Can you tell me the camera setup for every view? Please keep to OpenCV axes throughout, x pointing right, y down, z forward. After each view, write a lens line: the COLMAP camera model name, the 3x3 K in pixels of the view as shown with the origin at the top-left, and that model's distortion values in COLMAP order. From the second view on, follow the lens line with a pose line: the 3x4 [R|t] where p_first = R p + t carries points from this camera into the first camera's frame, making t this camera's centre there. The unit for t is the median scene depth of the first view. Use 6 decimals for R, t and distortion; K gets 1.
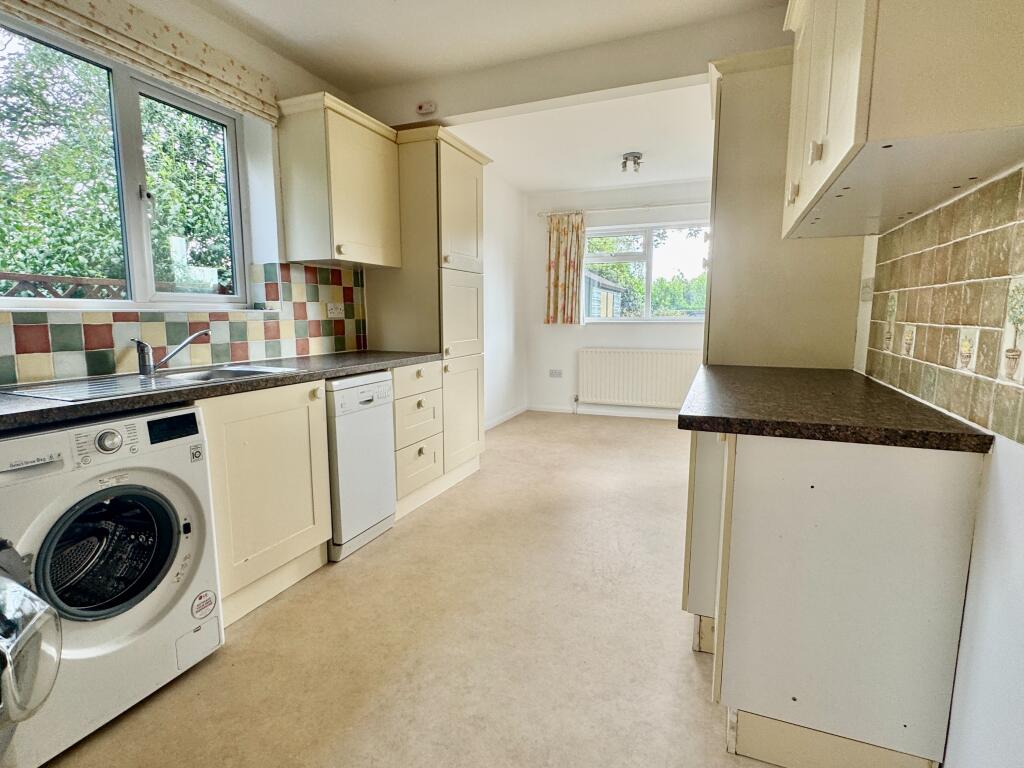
lens RADIAL K [[510.5, 0, 512.4], [0, 510.5, 381.9], [0, 0, 1]] dist [0.001508, -0.001399]
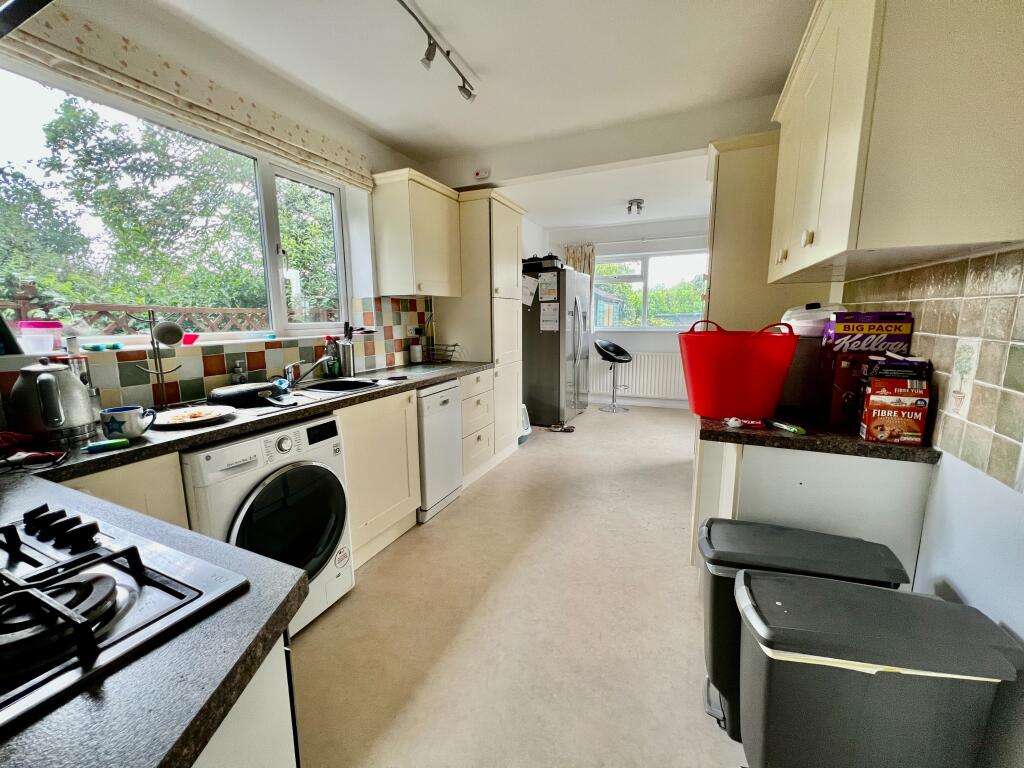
lens RADIAL K [[406.2, 0, 512.6], [0, 406.2, 380.5], [0, 0, 1]] dist [-0.000236, 0.000024]
pose [[0.999440, -0.002867, -0.033346, -0.071923], [0.003726, 0.999662, 0.025729, -0.049524], [0.033261, -0.025839, 0.999113, -0.051520]]
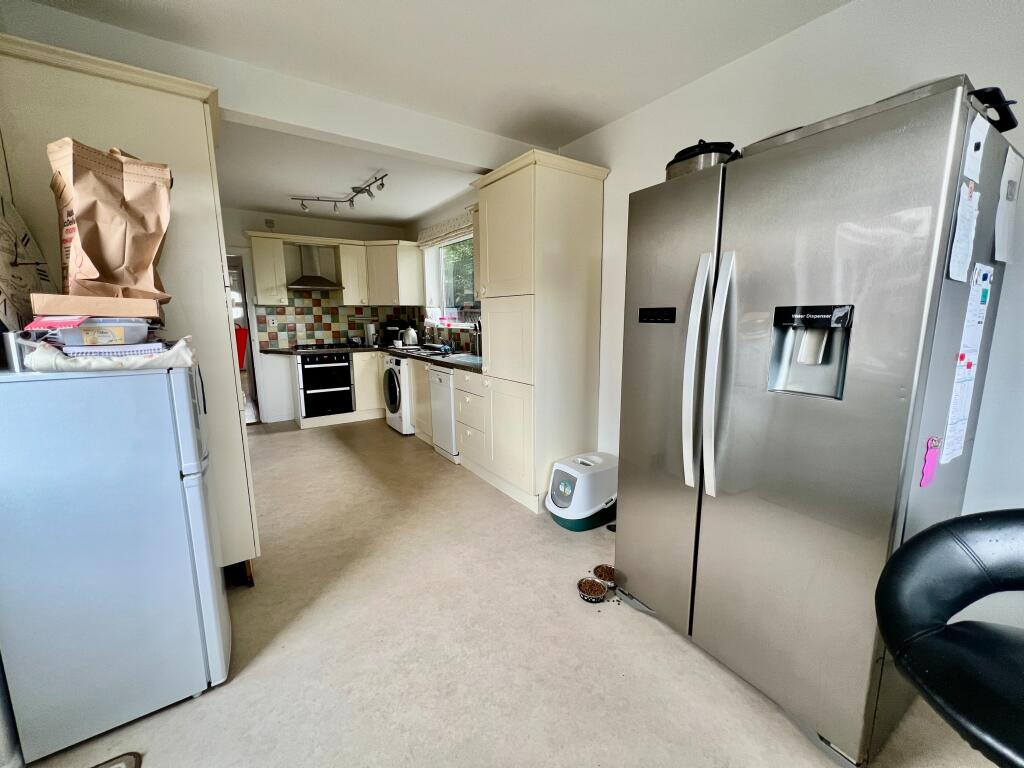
lens RADIAL K [[406.2, 0, 512.6], [0, 406.2, 380.5], [0, 0, 1]] dist [-0.000236, 0.000024]
pose [[-0.544306, 0.138287, -0.827410, 0.821901], [-0.104467, 0.967468, 0.230418, -0.342067], [0.832357, 0.211855, -0.512152, 2.054699]]
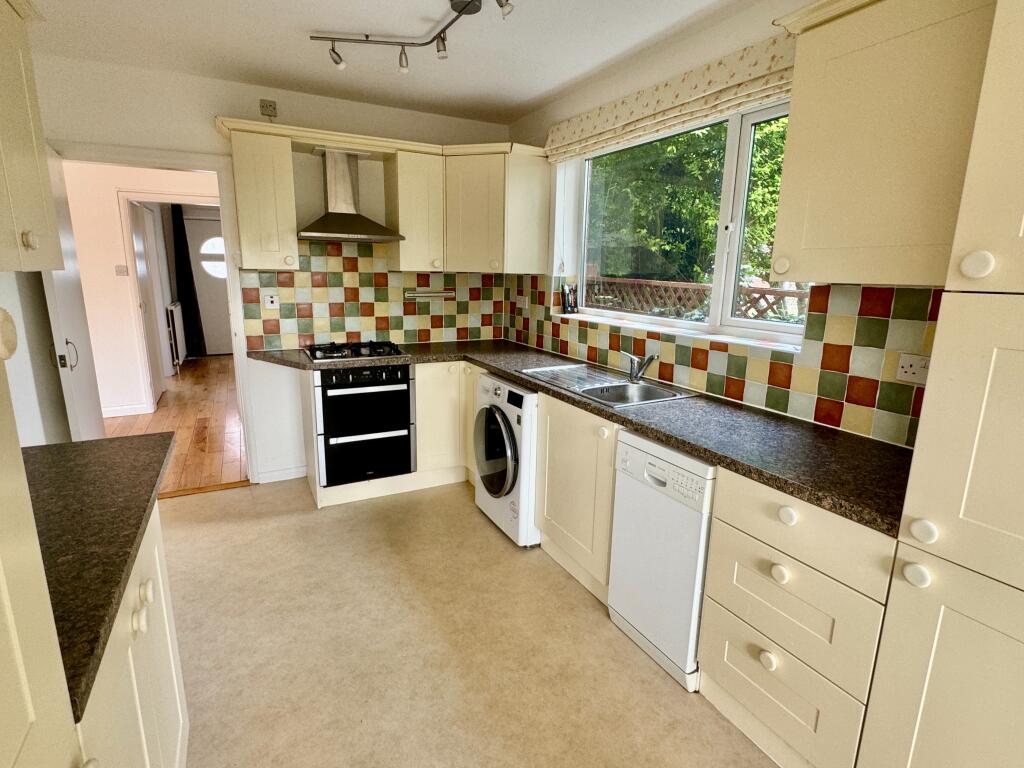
lens RADIAL K [[510.5, 0, 512.4], [0, 510.5, 381.9], [0, 0, 1]] dist [0.001508, -0.001399]
pose [[-0.636310, 0.151423, -0.756426, 0.398269], [-0.120082, 0.949152, 0.291017, -0.296440], [0.762030, 0.276010, -0.585771, 1.284658]]
